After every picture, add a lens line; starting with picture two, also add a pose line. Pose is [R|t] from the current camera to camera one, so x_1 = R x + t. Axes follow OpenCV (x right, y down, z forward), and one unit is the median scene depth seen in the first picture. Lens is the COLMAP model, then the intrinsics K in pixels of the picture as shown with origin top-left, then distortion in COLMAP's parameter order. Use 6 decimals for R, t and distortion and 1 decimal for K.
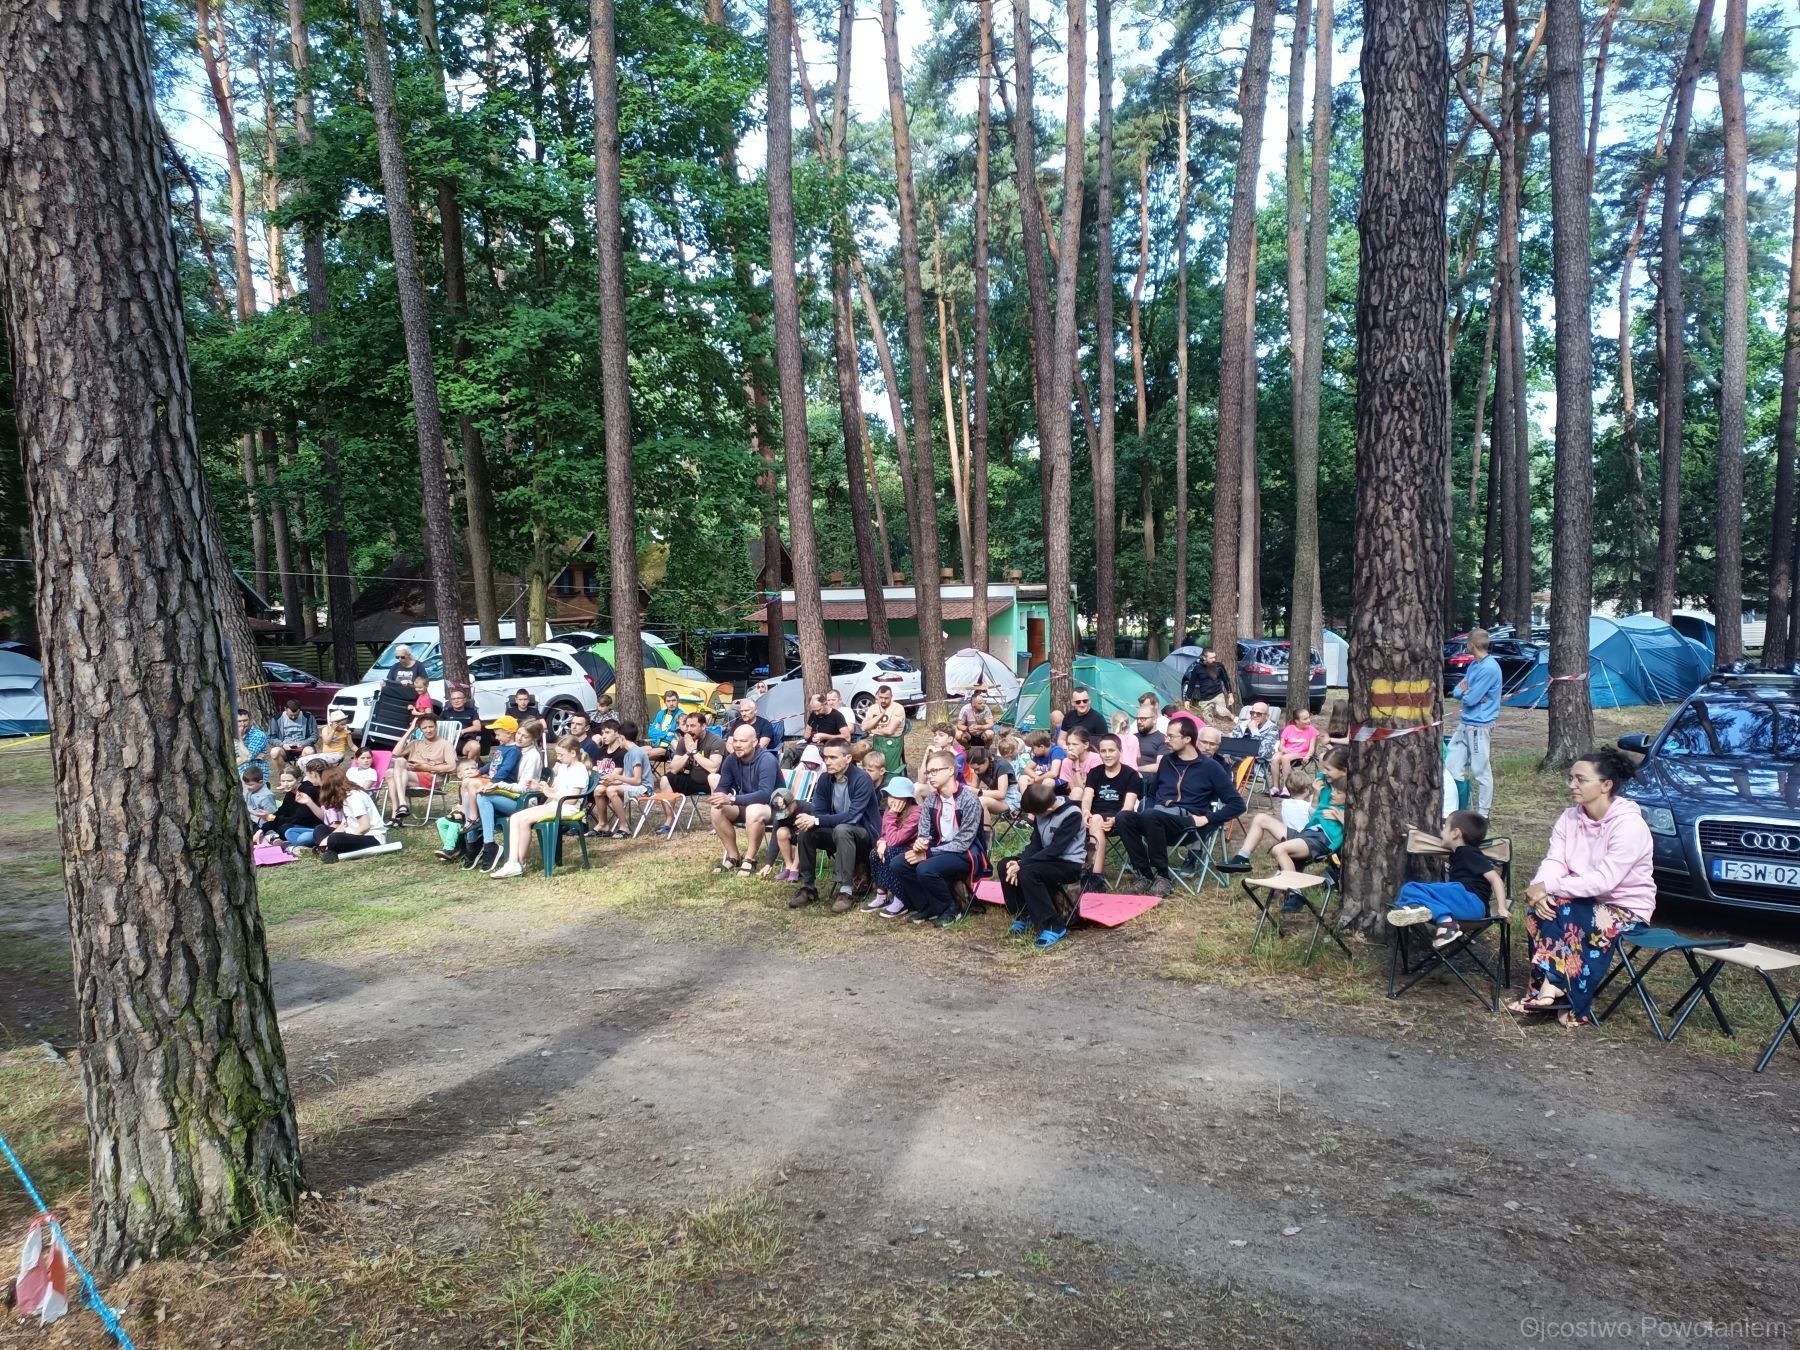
lens RADIAL K [[1456.3, 0, 901.9], [0, 1456.3, 677.6], [0, 0, 1]] dist [0.059270, -0.045873]
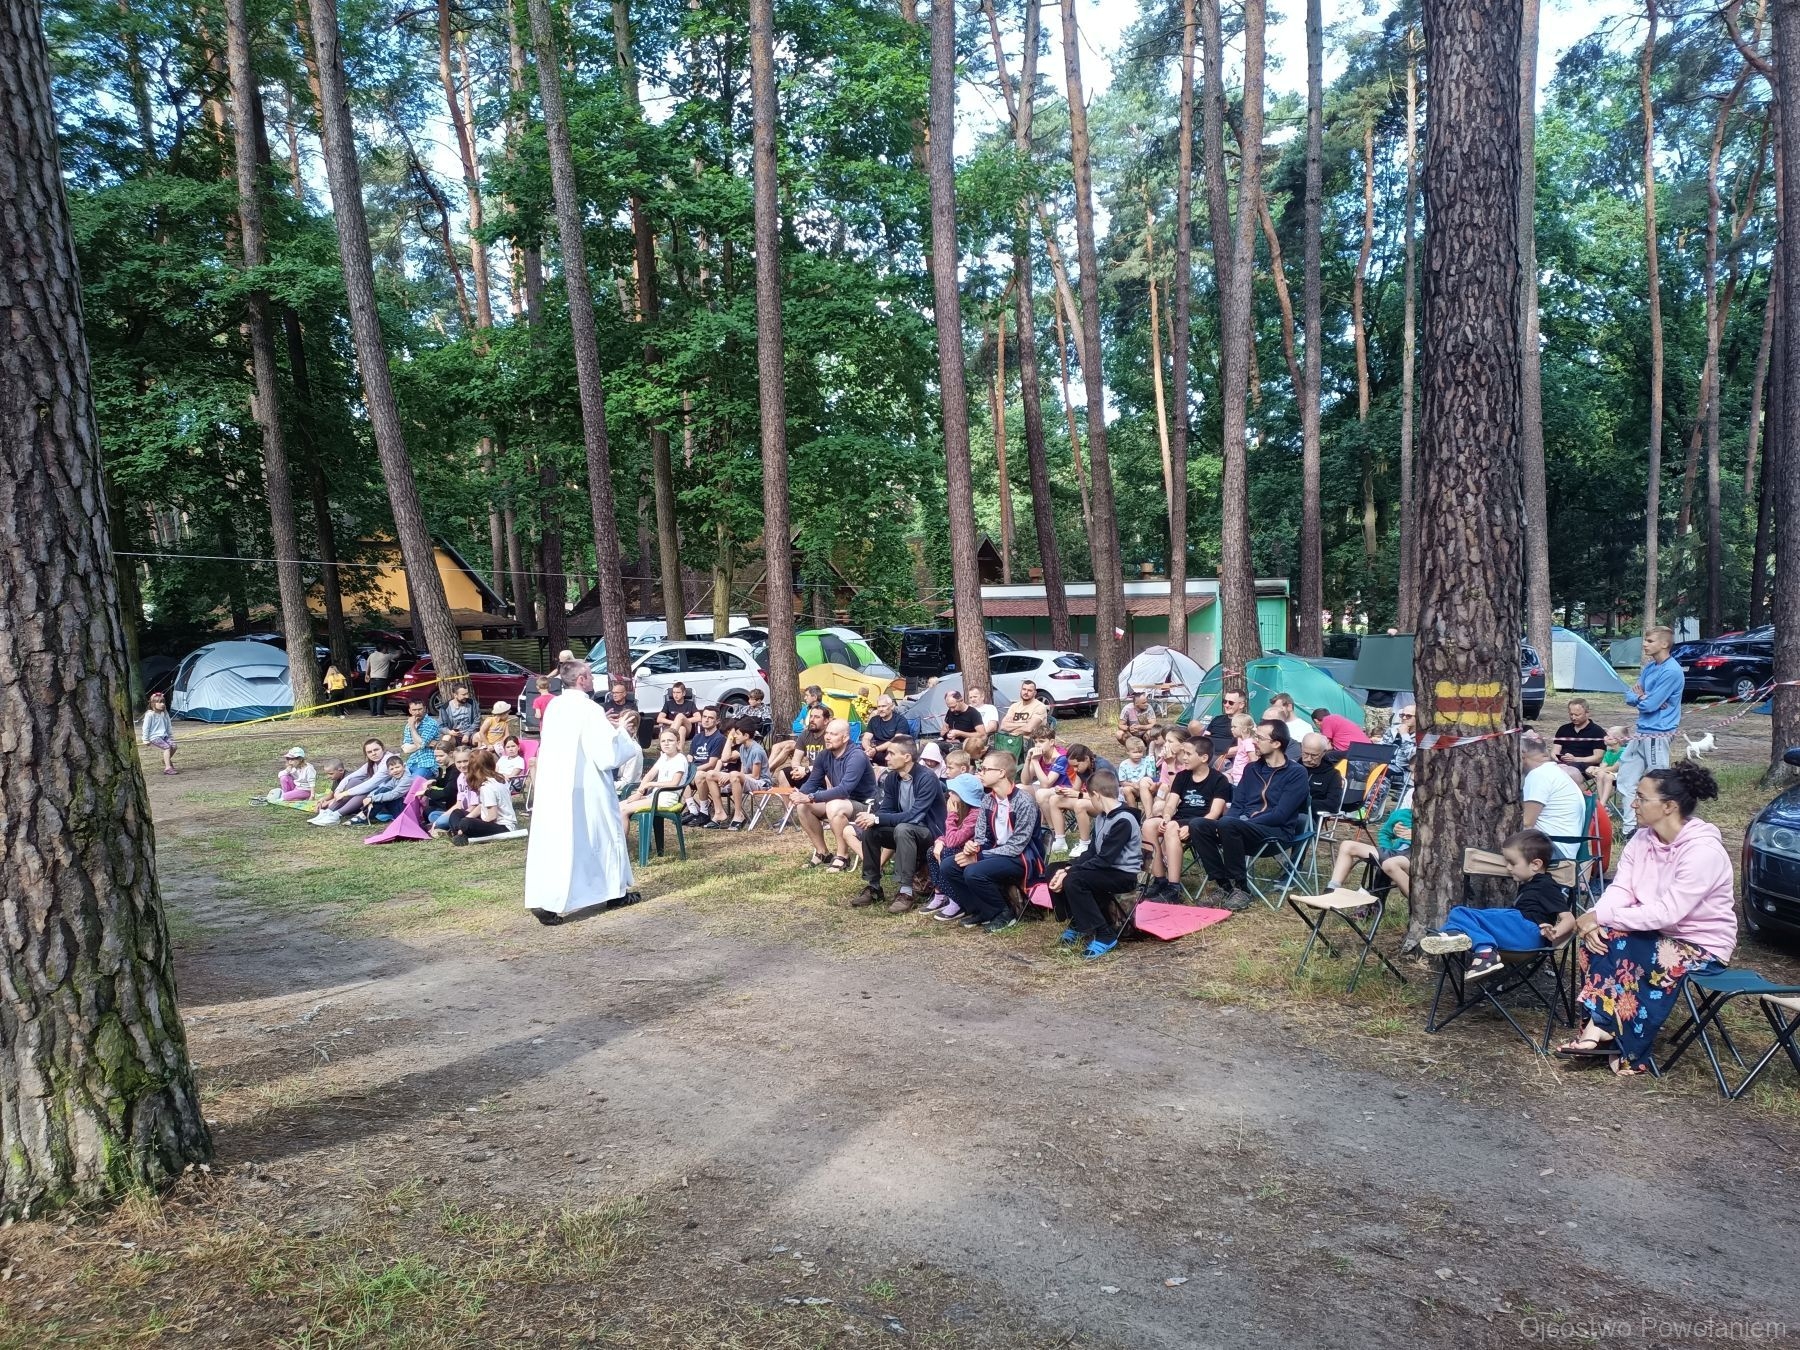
lens RADIAL K [[1456.3, 0, 889.9], [0, 1456.3, 677.4], [0, 0, 1]] dist [0.059270, -0.045873]
pose [[0.983430, 0.010149, -0.181005, 0.158124], [-0.009755, 0.999948, 0.003066, -0.000903], [0.181027, -0.001250, 0.983477, 0.041651]]
